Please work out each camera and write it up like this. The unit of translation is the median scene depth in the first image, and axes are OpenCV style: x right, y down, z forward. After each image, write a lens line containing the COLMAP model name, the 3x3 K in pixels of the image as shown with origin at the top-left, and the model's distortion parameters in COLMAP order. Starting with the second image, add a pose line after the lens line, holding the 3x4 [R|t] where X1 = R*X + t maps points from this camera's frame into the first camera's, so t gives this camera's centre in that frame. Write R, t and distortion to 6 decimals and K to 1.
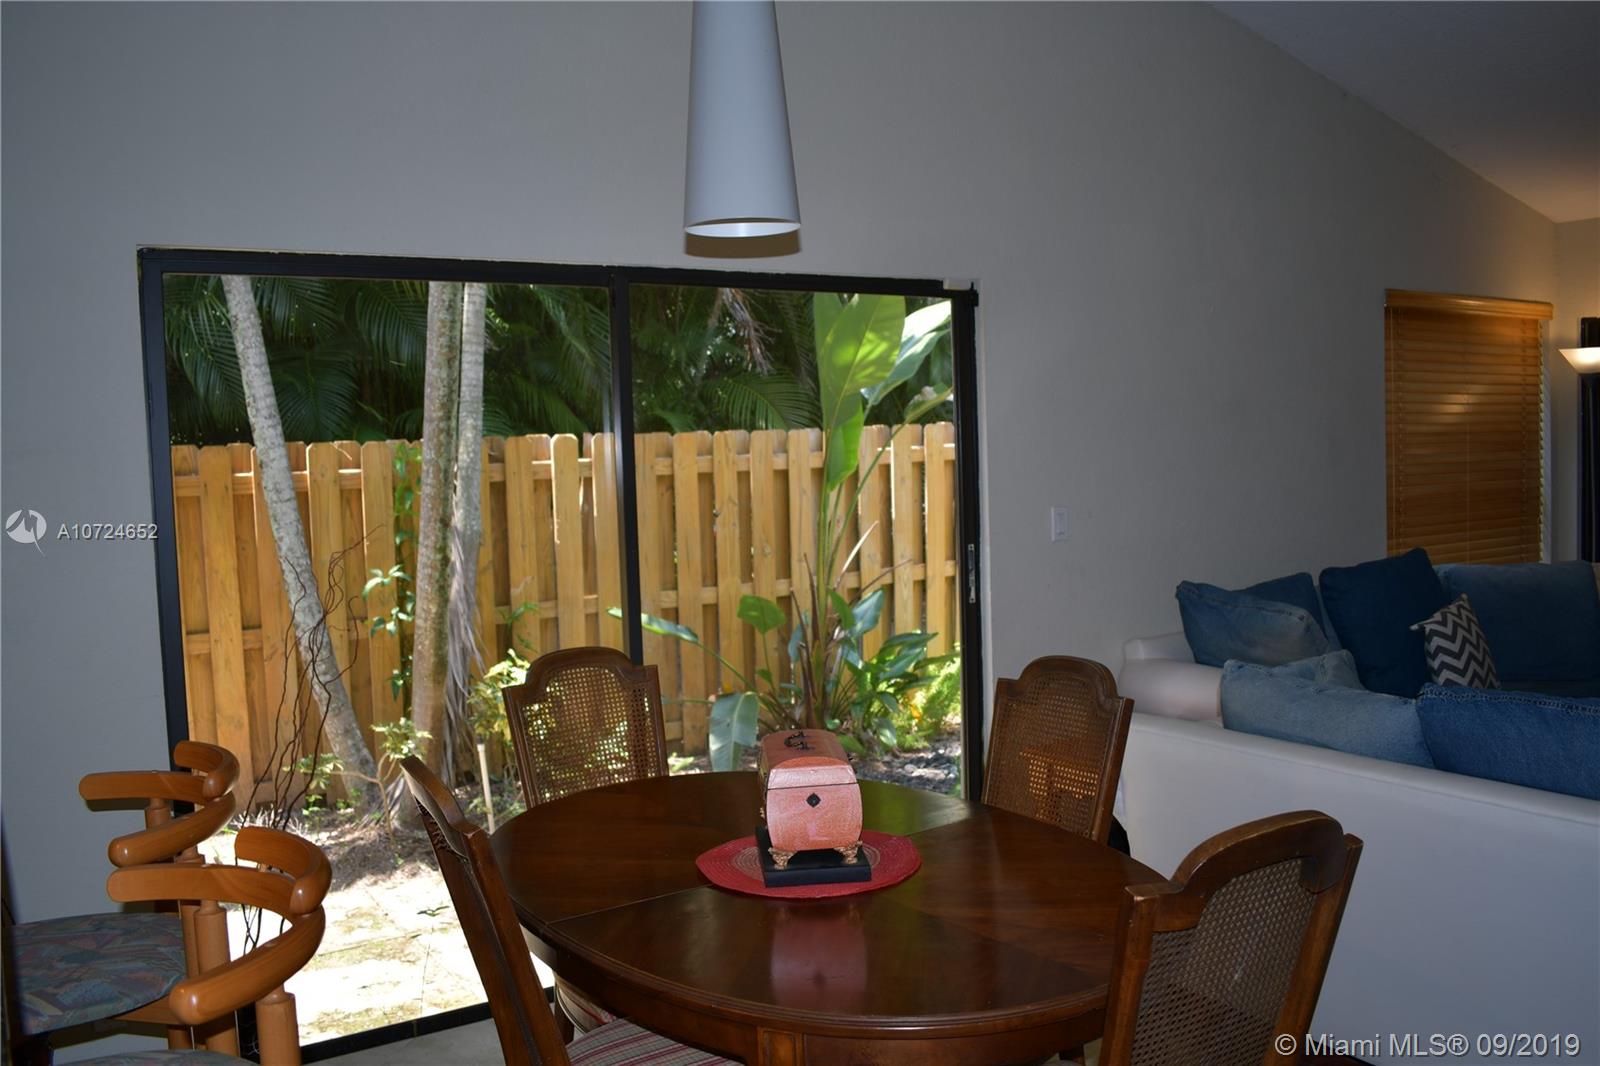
lens RADIAL K [[1346.4, 0, 800.0], [0, 1346.4, 533.0], [0, 0, 1]] dist [-0.083523, 0.008456]
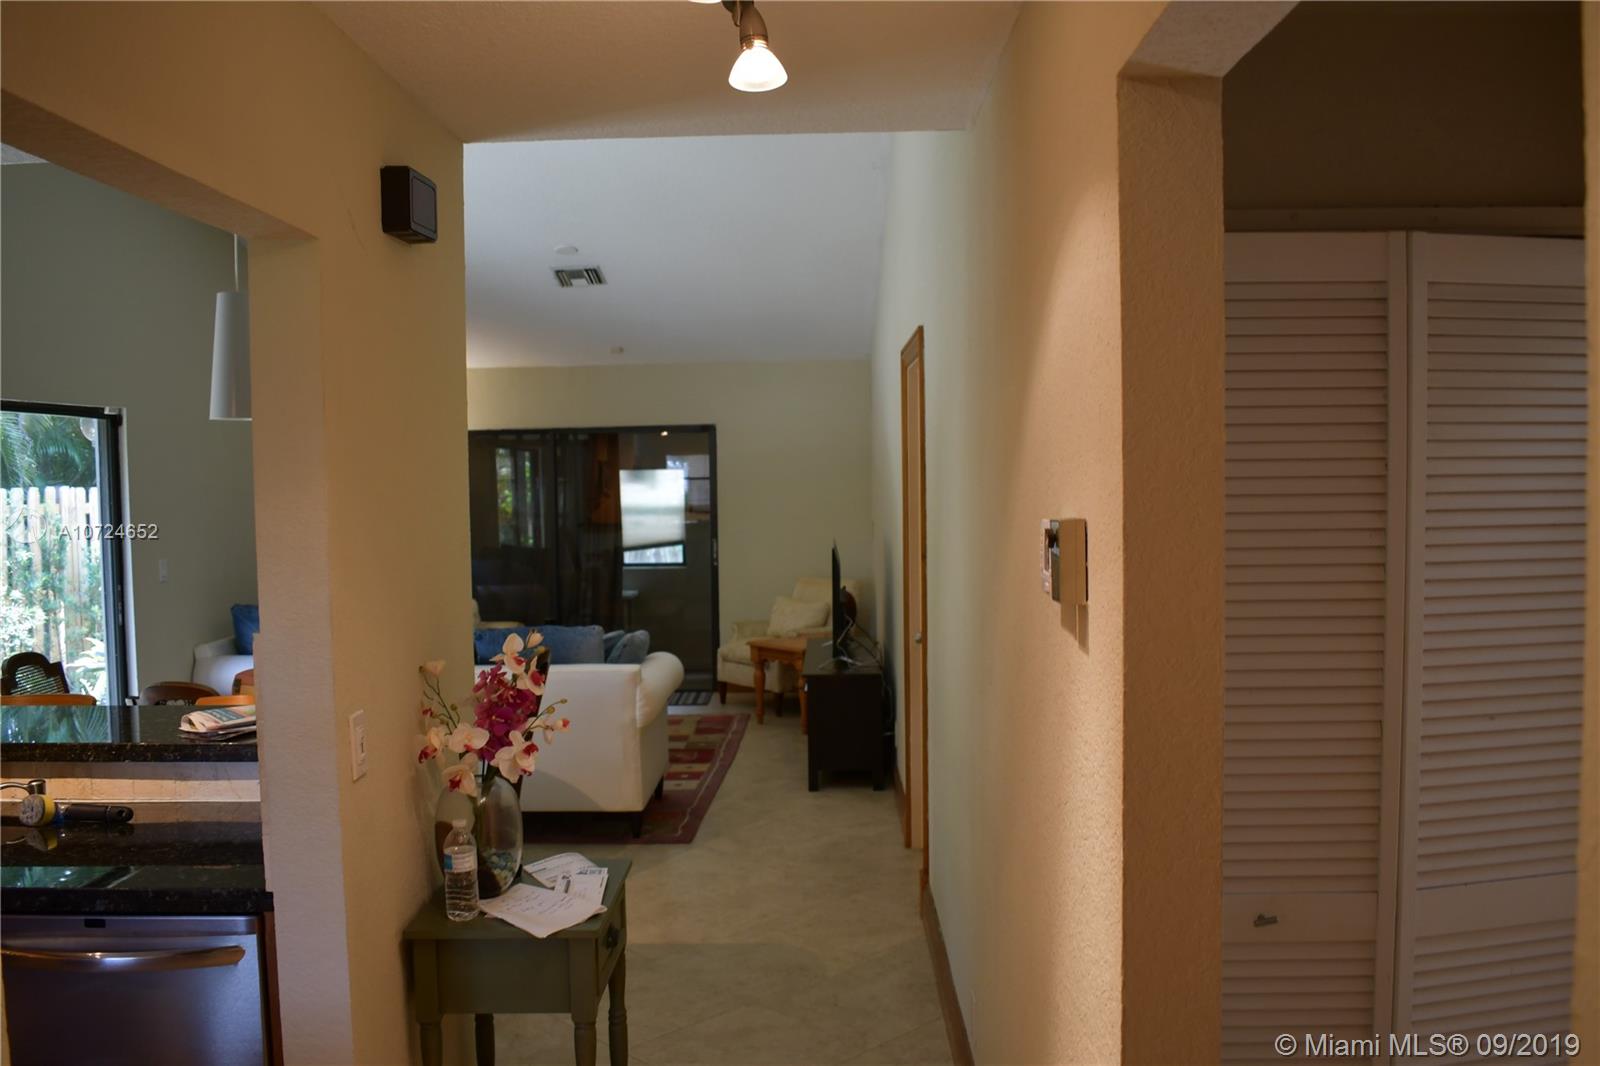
lens RADIAL K [[1346.4, 0, 800.0], [0, 1346.4, 533.0], [0, 0, 1]] dist [-0.083523, 0.008456]
pose [[0.558846, -0.014438, 0.829146, -0.518286], [0.047948, 0.998738, -0.014926, 0.006339], [-0.827884, 0.048098, 0.558833, -0.342138]]
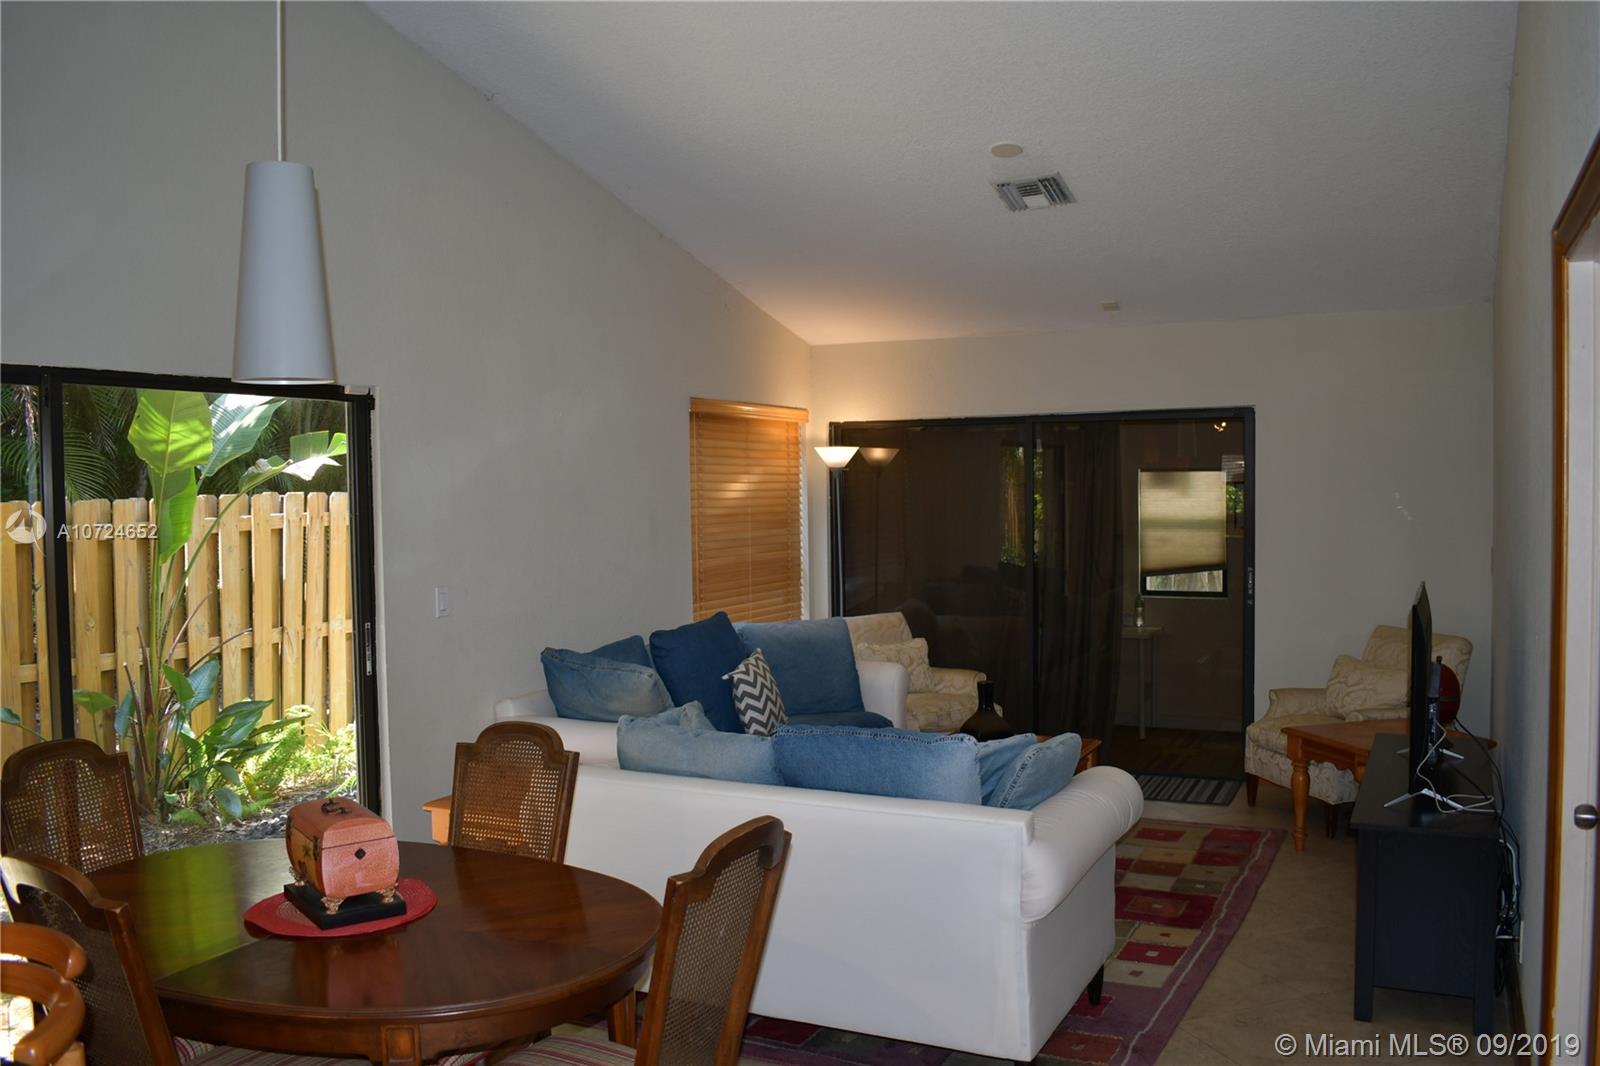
lens RADIAL K [[1346.4, 0, 800.0], [0, 1346.4, 533.0], [0, 0, 1]] dist [-0.083523, 0.008456]
pose [[0.855440, 0.001077, 0.517900, -0.109399], [0.017669, 0.999355, -0.031264, -0.019663], [-0.517600, 0.035895, 0.854870, -0.102880]]
